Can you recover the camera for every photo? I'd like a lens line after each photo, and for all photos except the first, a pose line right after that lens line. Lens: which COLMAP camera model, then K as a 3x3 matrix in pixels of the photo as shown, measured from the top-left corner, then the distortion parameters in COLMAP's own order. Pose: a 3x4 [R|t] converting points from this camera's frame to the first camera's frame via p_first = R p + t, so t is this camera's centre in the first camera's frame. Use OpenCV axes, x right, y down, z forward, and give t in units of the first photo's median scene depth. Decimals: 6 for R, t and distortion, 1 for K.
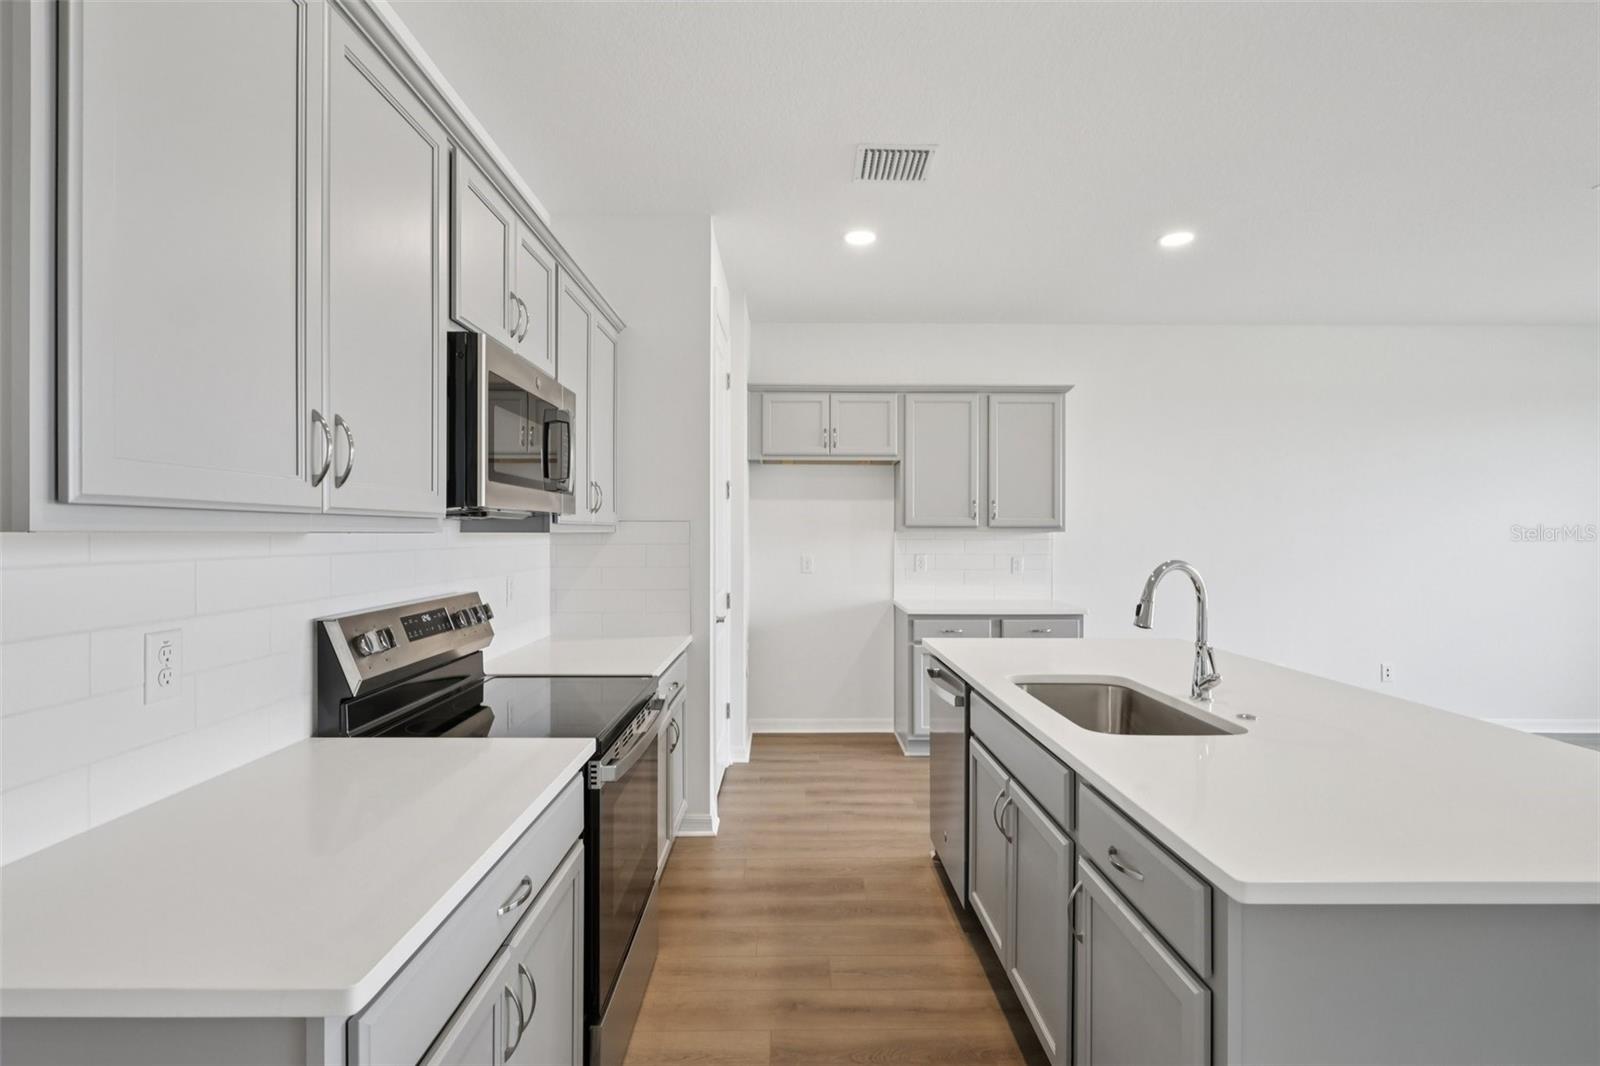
lens RADIAL K [[754.7, 0, 788.8], [0, 754.7, 534.5], [0, 0, 1]] dist [-0.003184, 0.001884]
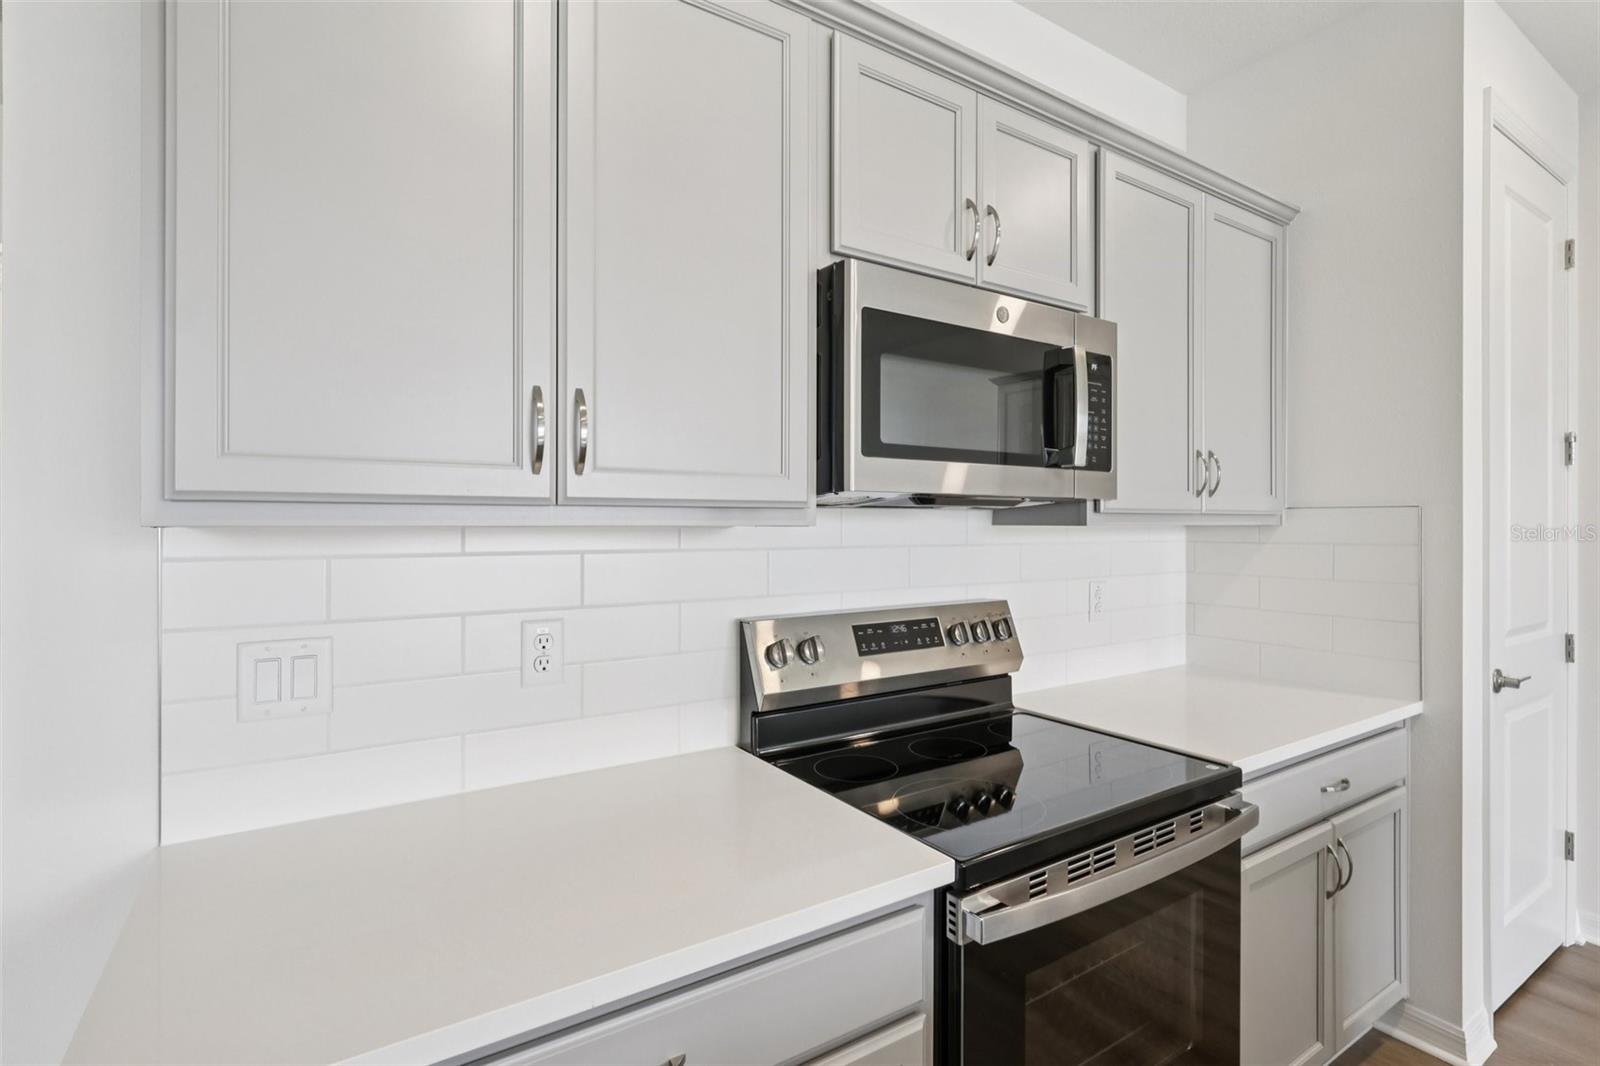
lens RADIAL K [[754.7, 0, 801.9], [0, 754.7, 523.7], [0, 0, 1]] dist [-0.003184, 0.001884]
pose [[0.546295, 0.000051, -0.837593, 0.136969], [-0.002723, 0.999995, -0.001715, -0.002611], [0.837589, 0.003217, 0.546292, 0.396555]]
